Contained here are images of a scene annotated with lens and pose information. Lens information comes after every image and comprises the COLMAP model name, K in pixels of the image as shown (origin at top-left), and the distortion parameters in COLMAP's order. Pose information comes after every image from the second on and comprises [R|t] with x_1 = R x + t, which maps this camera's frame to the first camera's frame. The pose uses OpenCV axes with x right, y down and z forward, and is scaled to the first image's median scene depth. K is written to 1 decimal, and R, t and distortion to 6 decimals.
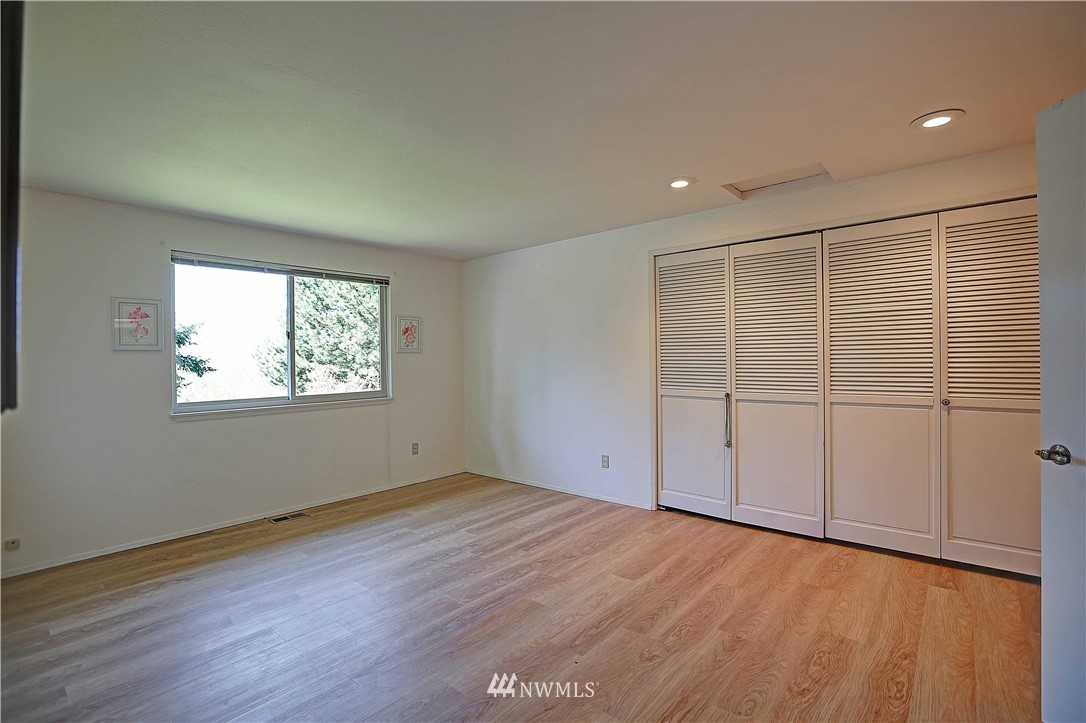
lens RADIAL K [[496.8, 0, 538.8], [0, 496.8, 355.7], [0, 0, 1]] dist [-0.023050, 0.001014]
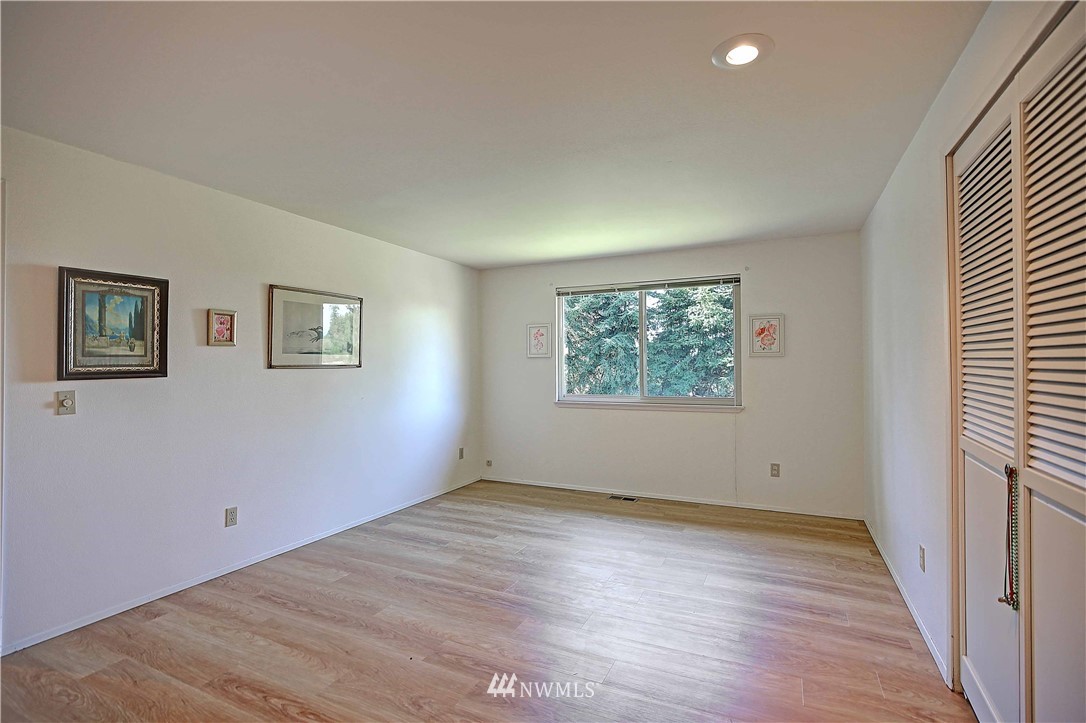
lens RADIAL K [[496.8, 0, 538.8], [0, 496.8, 355.7], [0, 0, 1]] dist [-0.023050, 0.001014]
pose [[0.258826, -0.006911, -0.965899, 0.589340], [0.008777, 0.999950, -0.004803, -0.009395], [0.965884, -0.007234, 0.258874, 0.501423]]
